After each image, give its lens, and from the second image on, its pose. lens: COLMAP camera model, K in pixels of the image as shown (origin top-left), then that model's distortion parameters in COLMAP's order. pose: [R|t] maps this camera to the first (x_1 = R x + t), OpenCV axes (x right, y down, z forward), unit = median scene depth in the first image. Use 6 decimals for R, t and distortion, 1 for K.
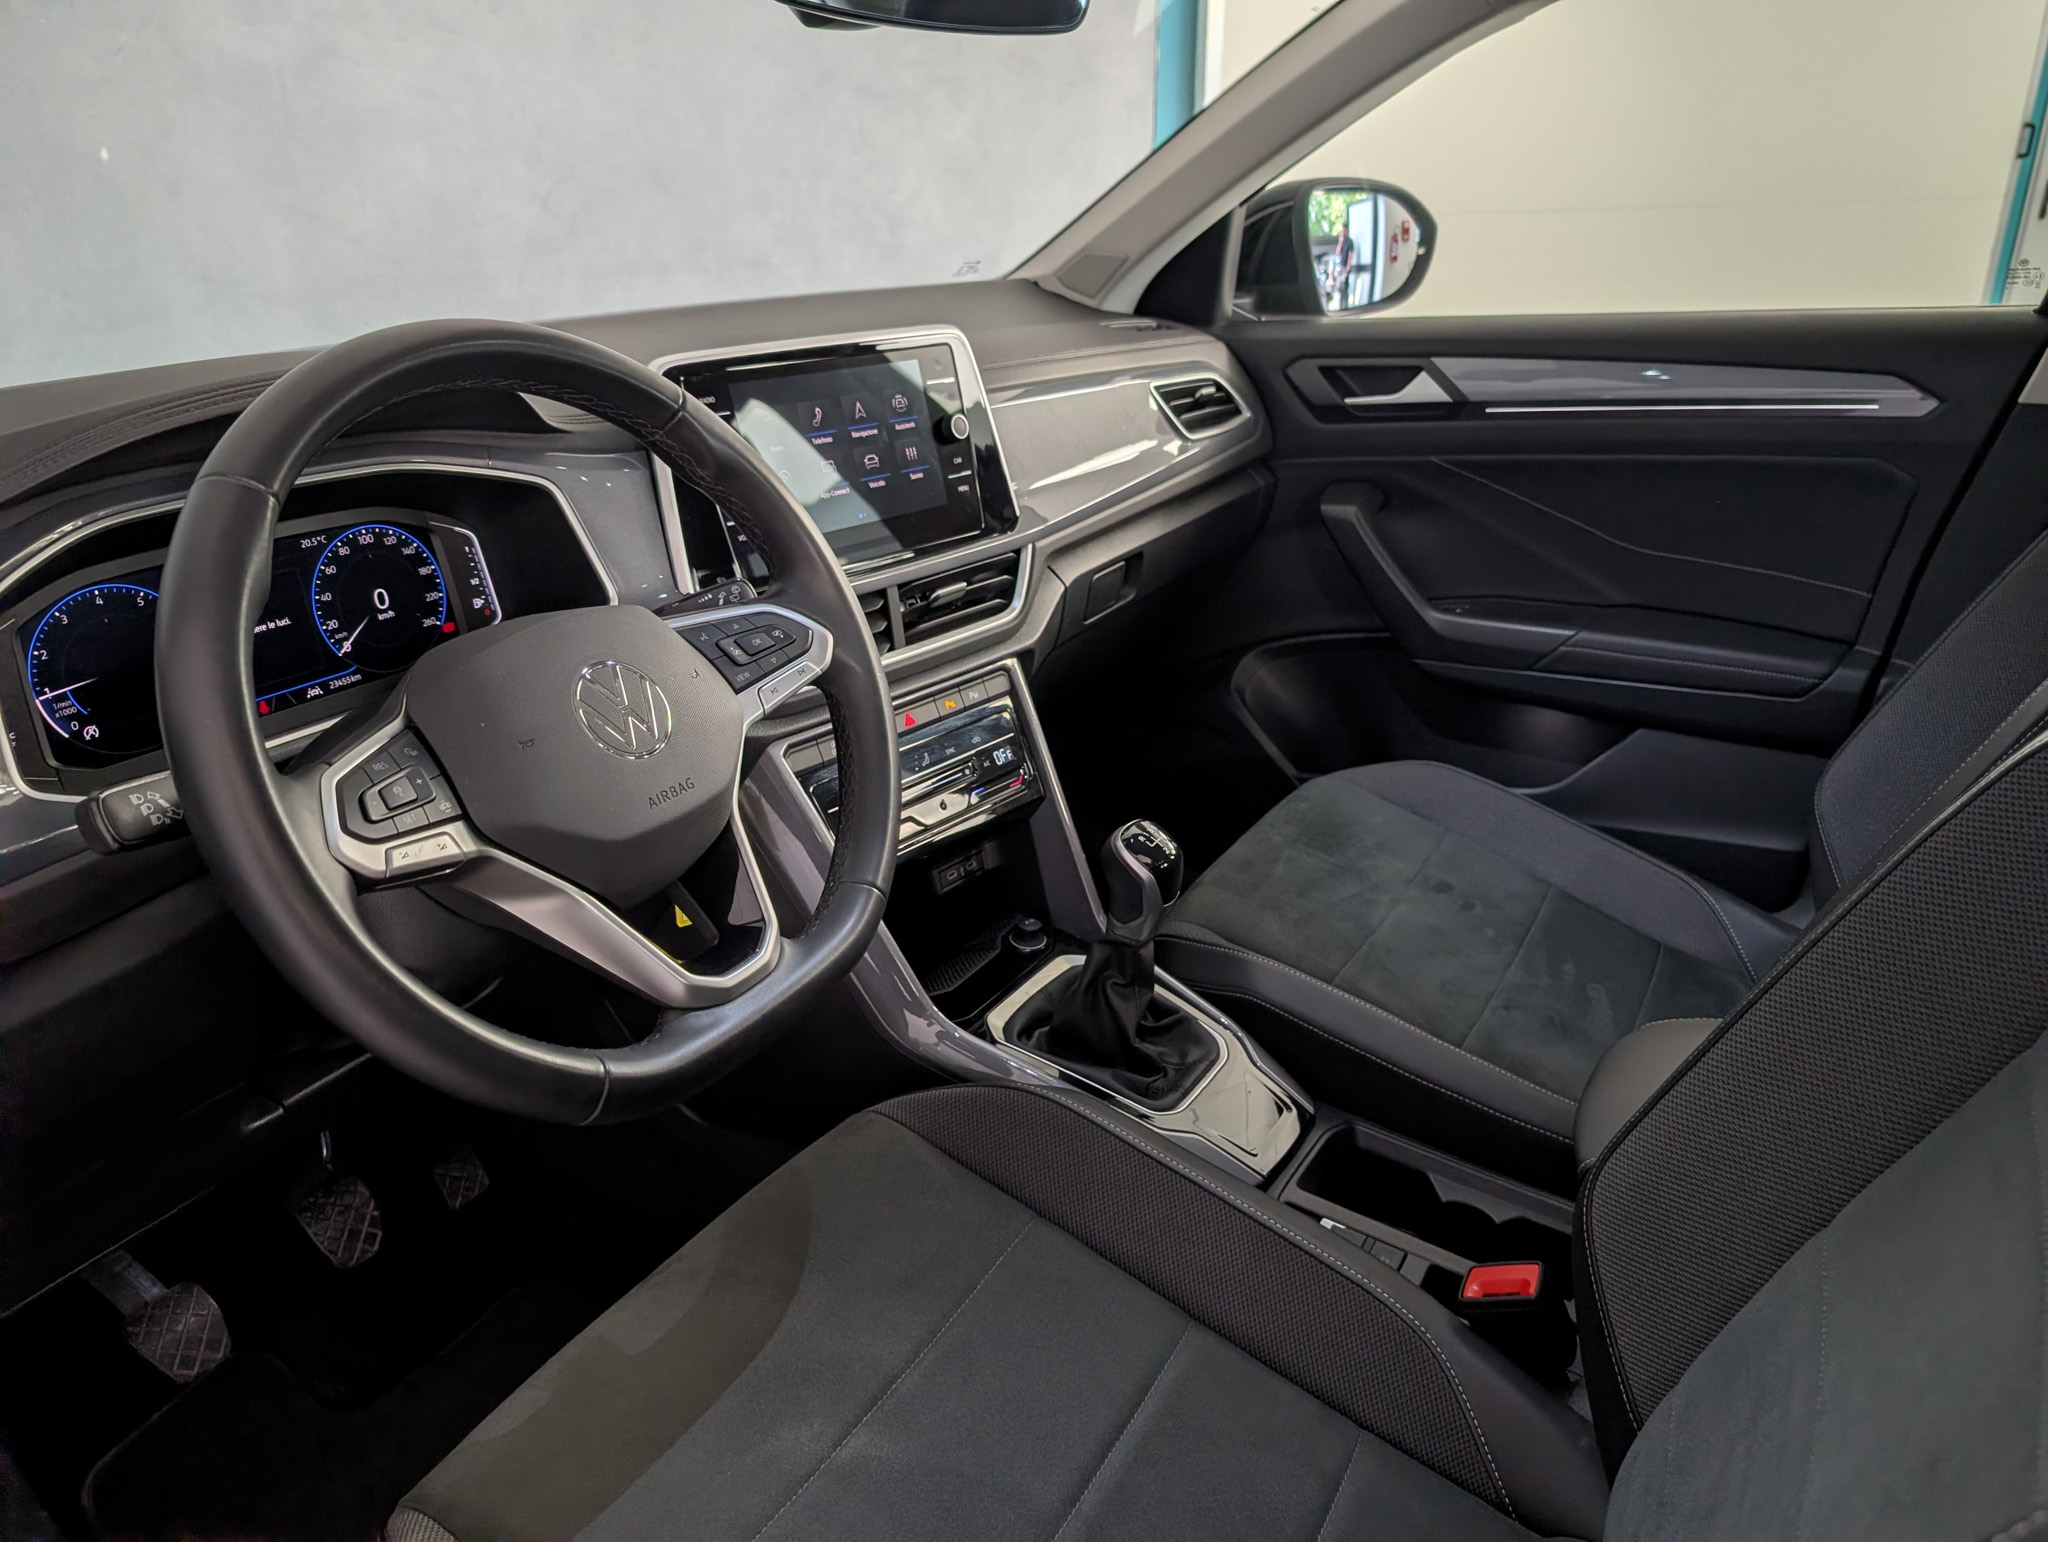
lens RADIAL K [[1471.6, 0, 1035.3], [0, 1471.6, 783.9], [0, 0, 1]] dist [0.003955, 0.005380]
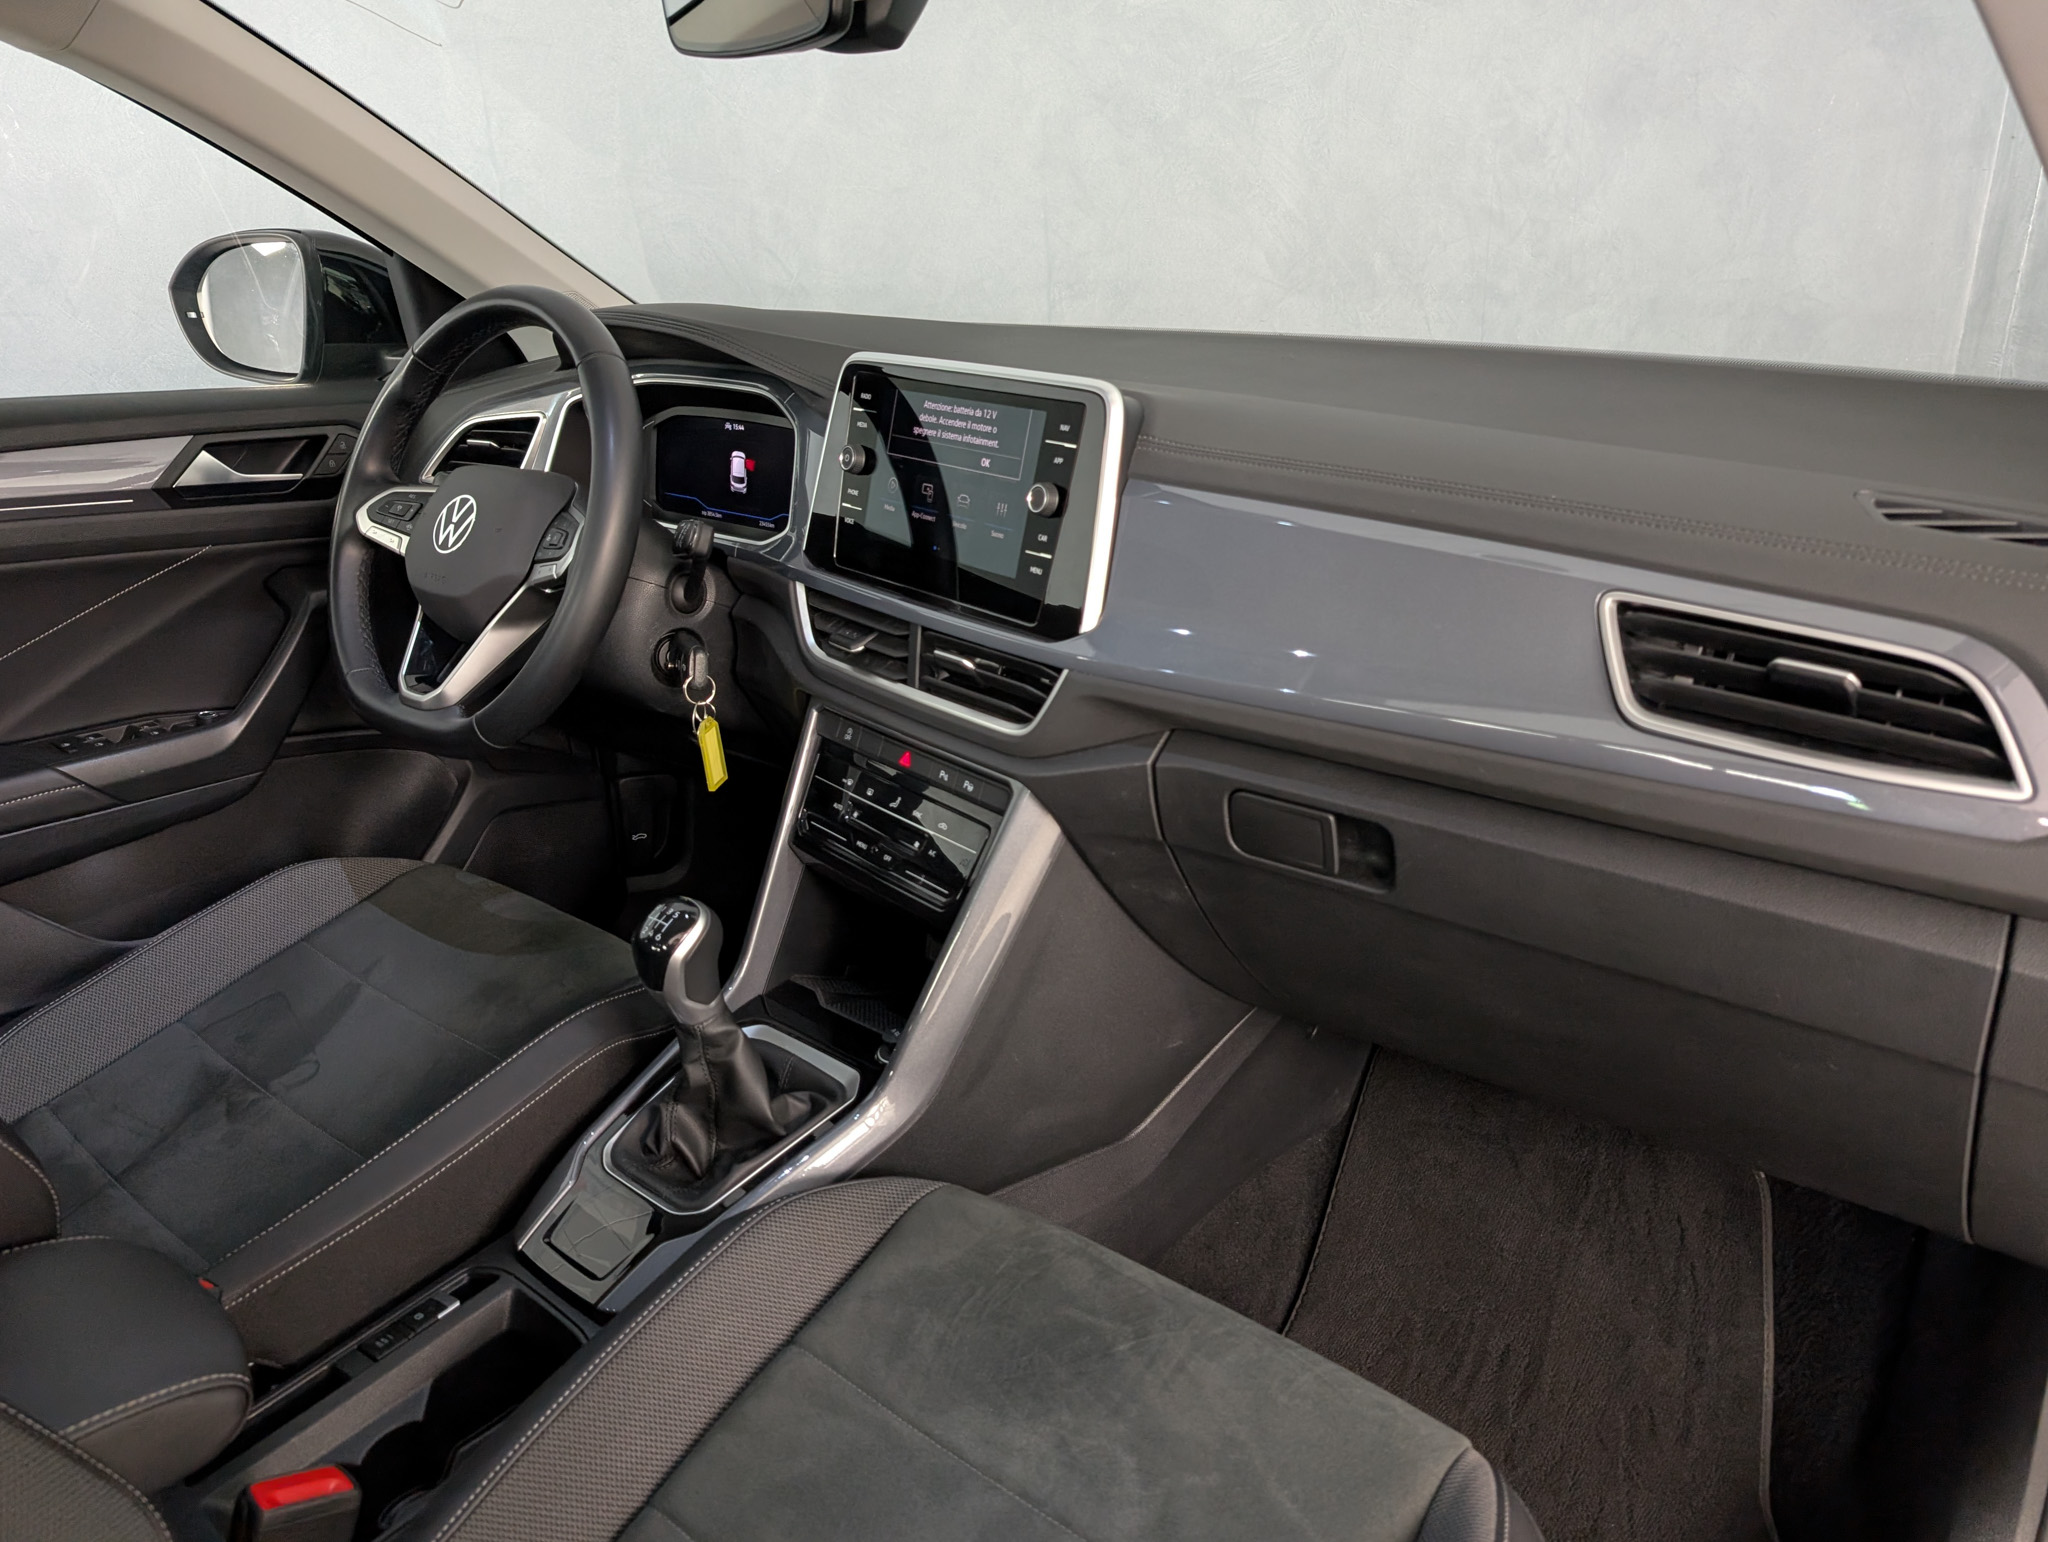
lens RADIAL K [[1447.1, 0, 1036.2], [0, 1447.1, 791.7], [0, 0, 1]] dist [0.046478, -0.049596]
pose [[-0.148841, 0.391081, -0.908241, 0.942714], [-0.362317, 0.833032, 0.418072, -0.553914], [0.920094, 0.391298, 0.017706, 1.298808]]
